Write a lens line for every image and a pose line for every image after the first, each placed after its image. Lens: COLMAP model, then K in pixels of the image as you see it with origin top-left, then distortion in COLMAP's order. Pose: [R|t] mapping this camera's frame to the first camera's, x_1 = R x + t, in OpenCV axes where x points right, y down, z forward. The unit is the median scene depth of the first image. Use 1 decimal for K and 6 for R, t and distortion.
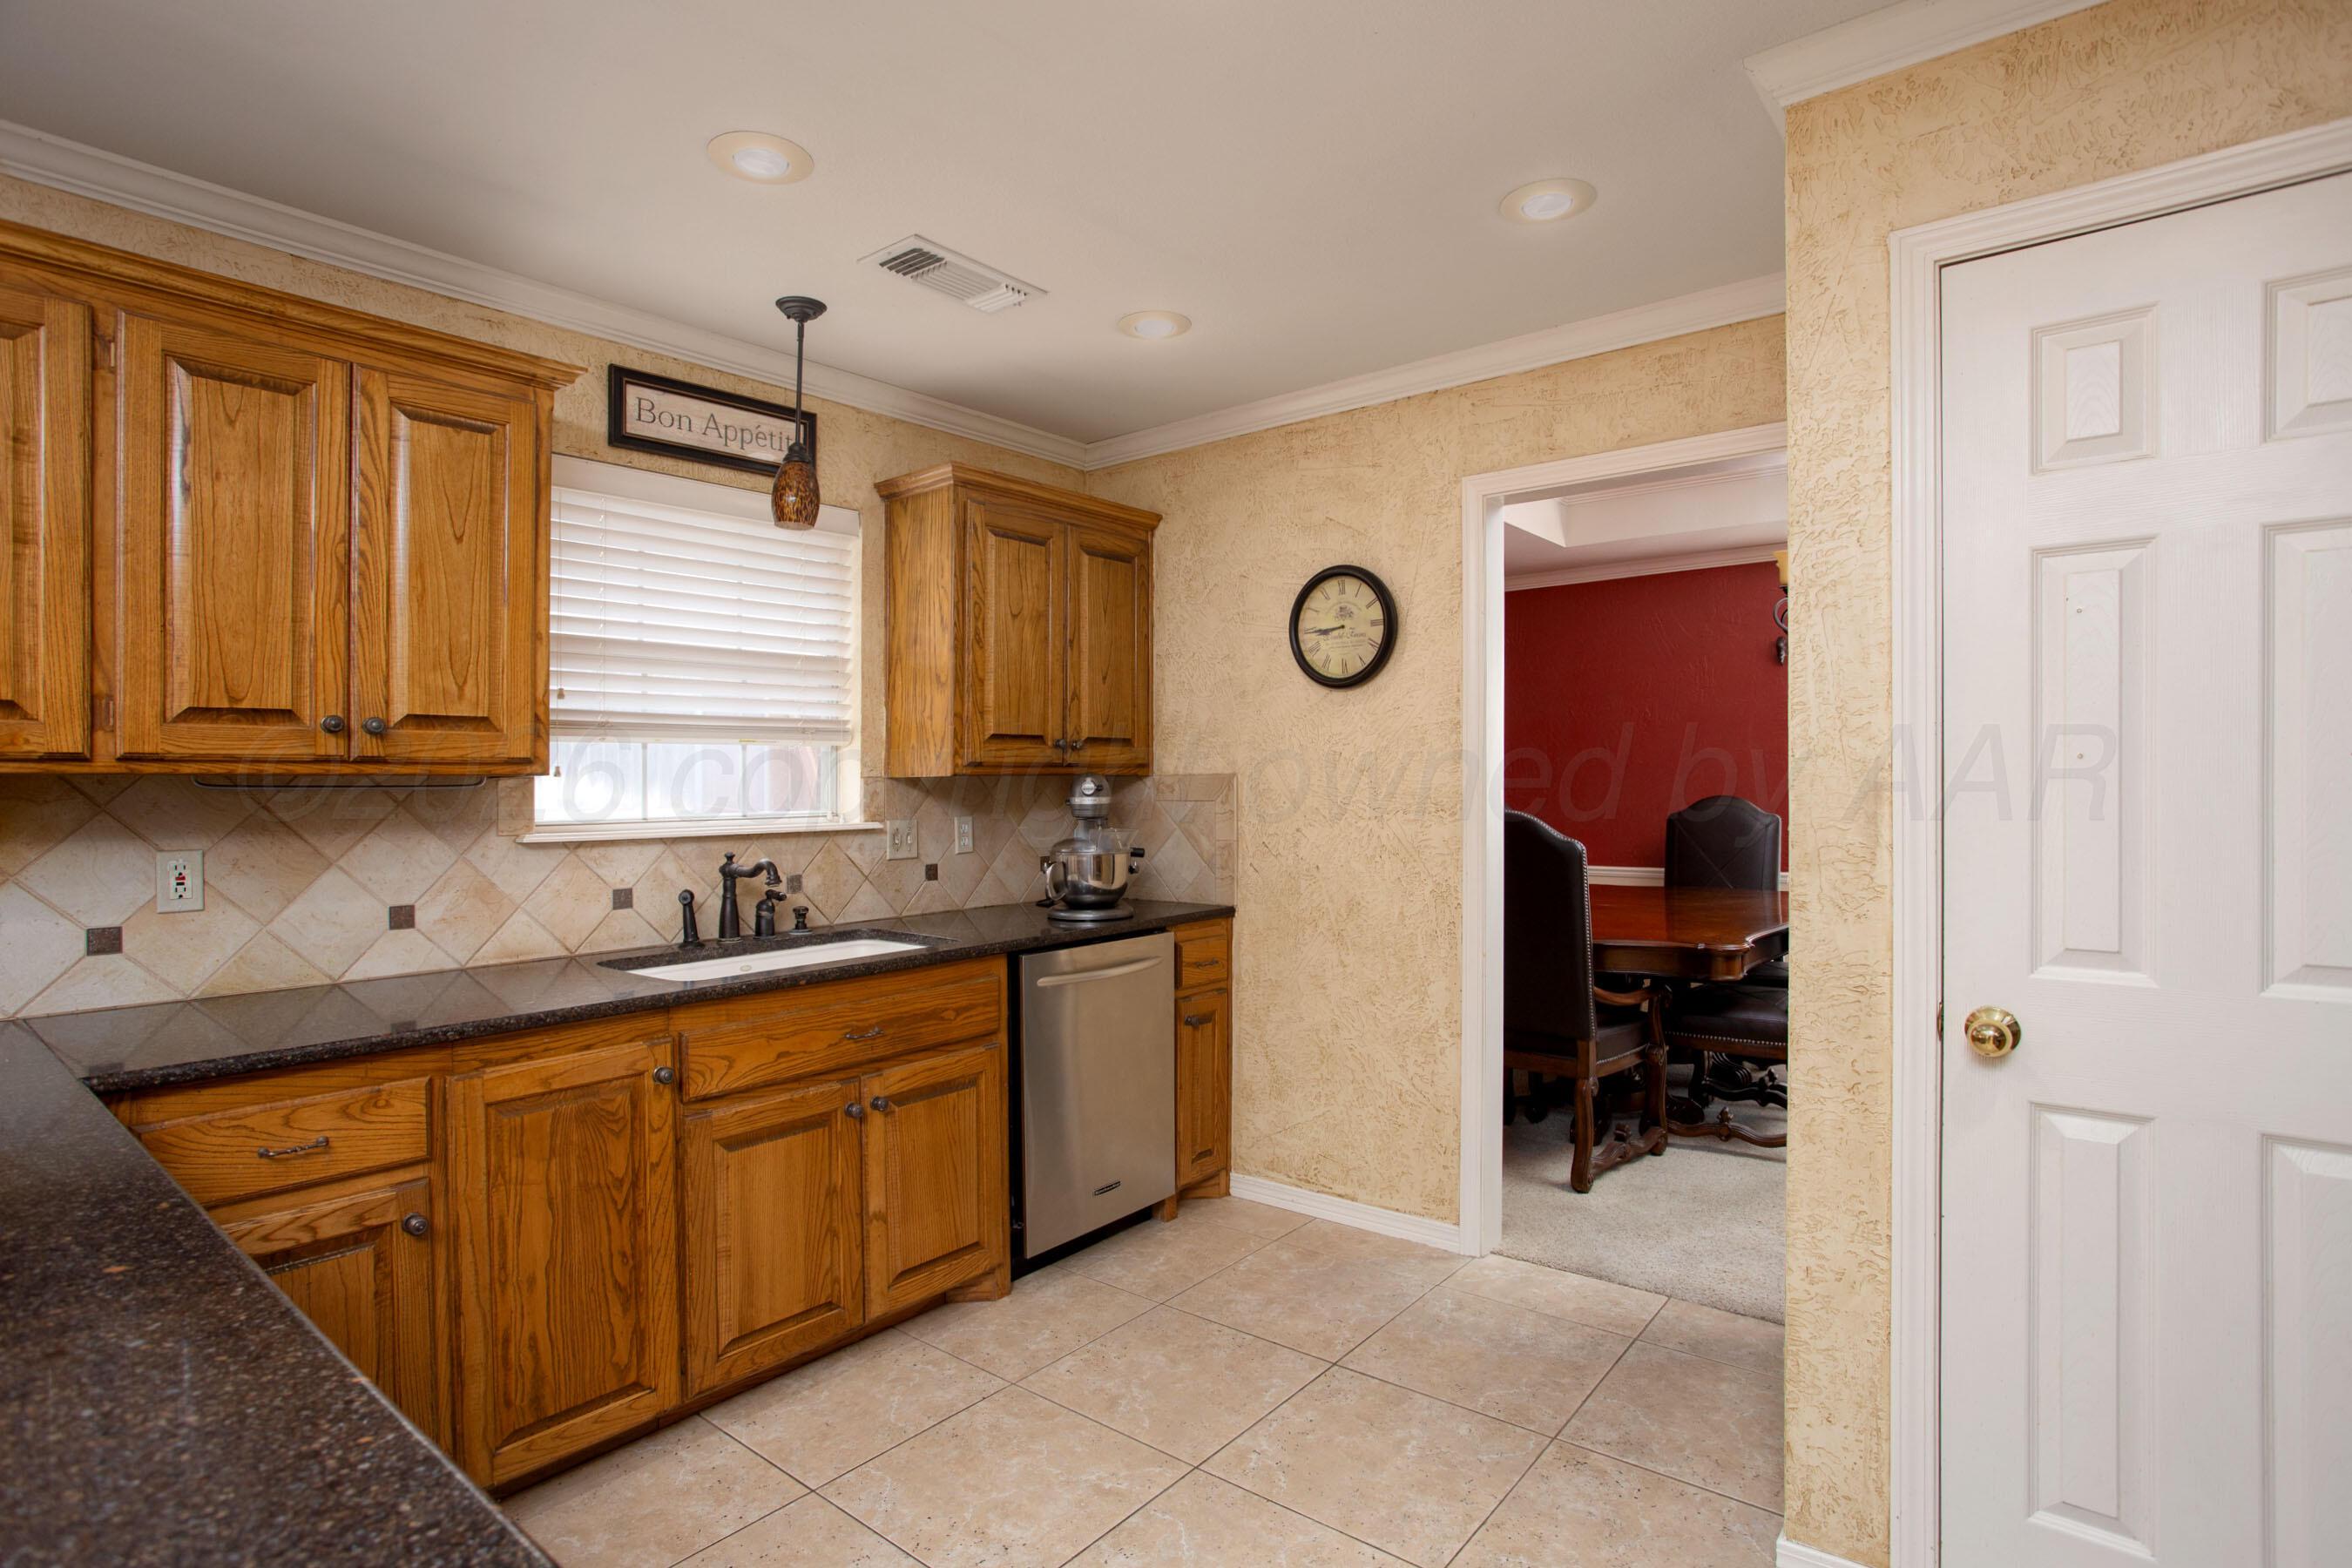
lens RADIAL K [[1189.4, 0, 1176.0], [0, 1189.4, 784.0], [0, 0, 1]] dist [0.001626, 0.000908]
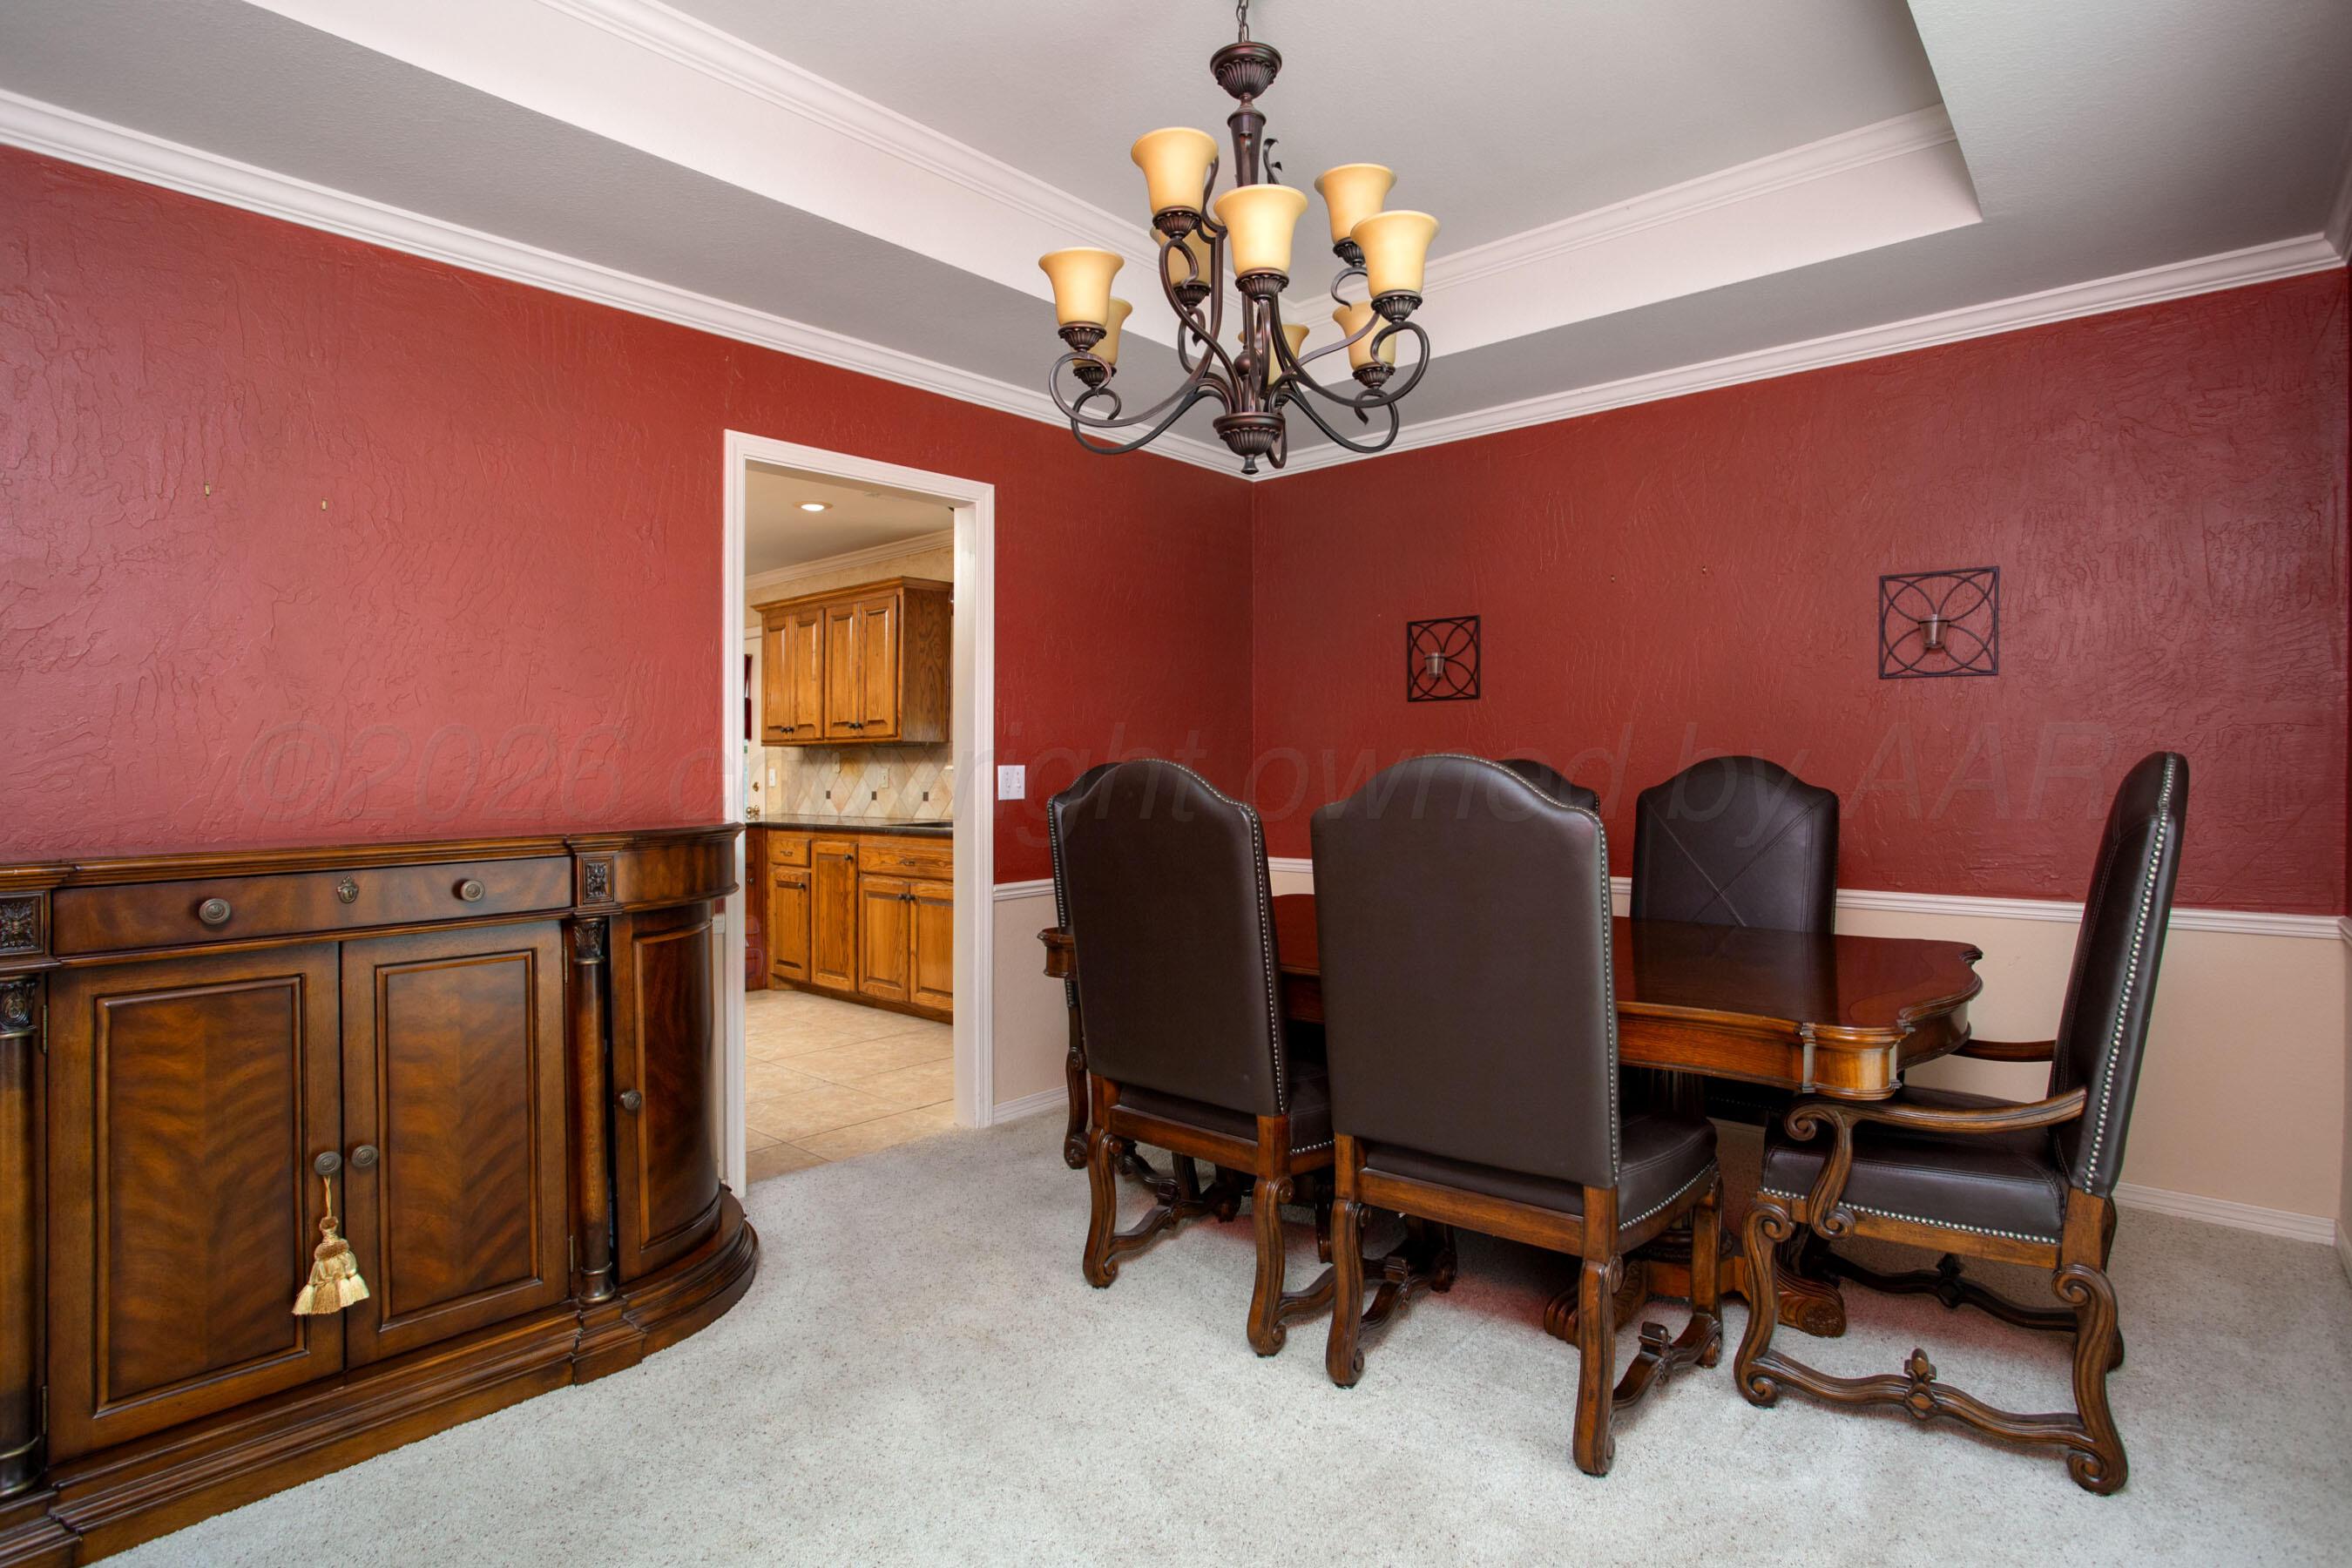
lens RADIAL K [[1189.4, 0, 1176.0], [0, 1189.4, 784.0], [0, 0, 1]] dist [0.001626, 0.000908]
pose [[-0.050100, 0.008418, -0.998709, 1.956680], [0.001621, 0.999964, 0.008347, 0.067771], [0.998743, -0.001201, -0.050112, 1.740132]]
